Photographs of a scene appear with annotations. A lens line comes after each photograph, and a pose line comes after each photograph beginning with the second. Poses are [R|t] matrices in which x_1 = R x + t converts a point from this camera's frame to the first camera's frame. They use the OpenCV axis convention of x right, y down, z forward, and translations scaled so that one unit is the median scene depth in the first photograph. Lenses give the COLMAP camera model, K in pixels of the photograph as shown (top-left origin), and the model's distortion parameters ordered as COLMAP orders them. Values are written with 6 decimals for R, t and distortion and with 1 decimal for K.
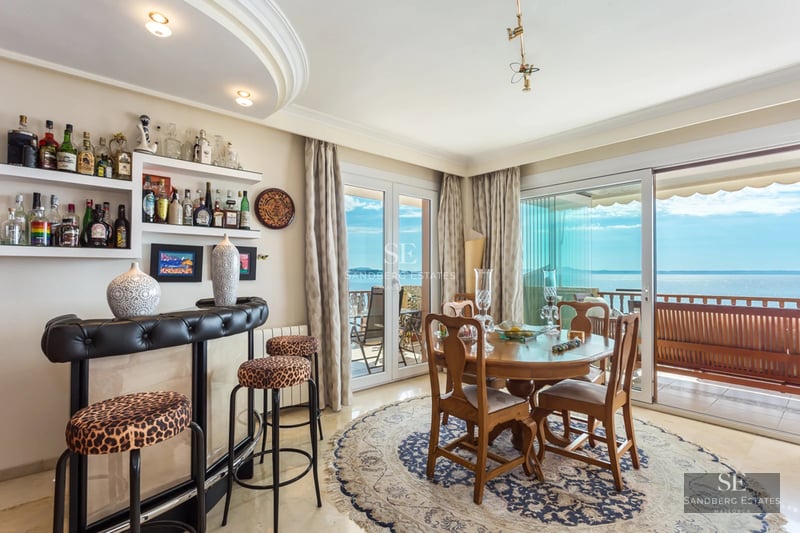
lens RADIAL K [[386.3, 0, 400.0], [0, 386.3, 266.5], [0, 0, 1]] dist [-0.000255, 0.000241]
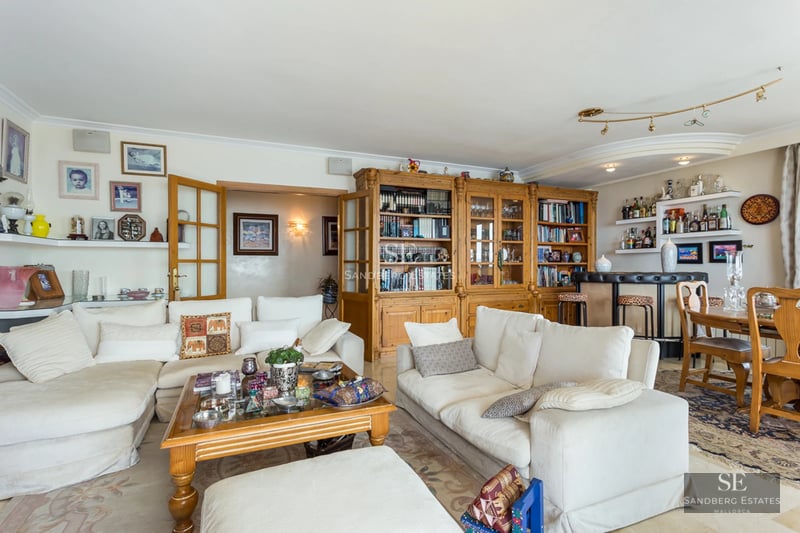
lens RADIAL K [[386.3, 0, 400.0], [0, 386.3, 266.5], [0, 0, 1]] dist [-0.000255, 0.000241]
pose [[-0.296221, 0.002073, -0.955117, 1.689409], [0.021290, 0.999764, -0.004433, 0.035020], [0.954882, -0.021648, -0.296195, 0.258939]]
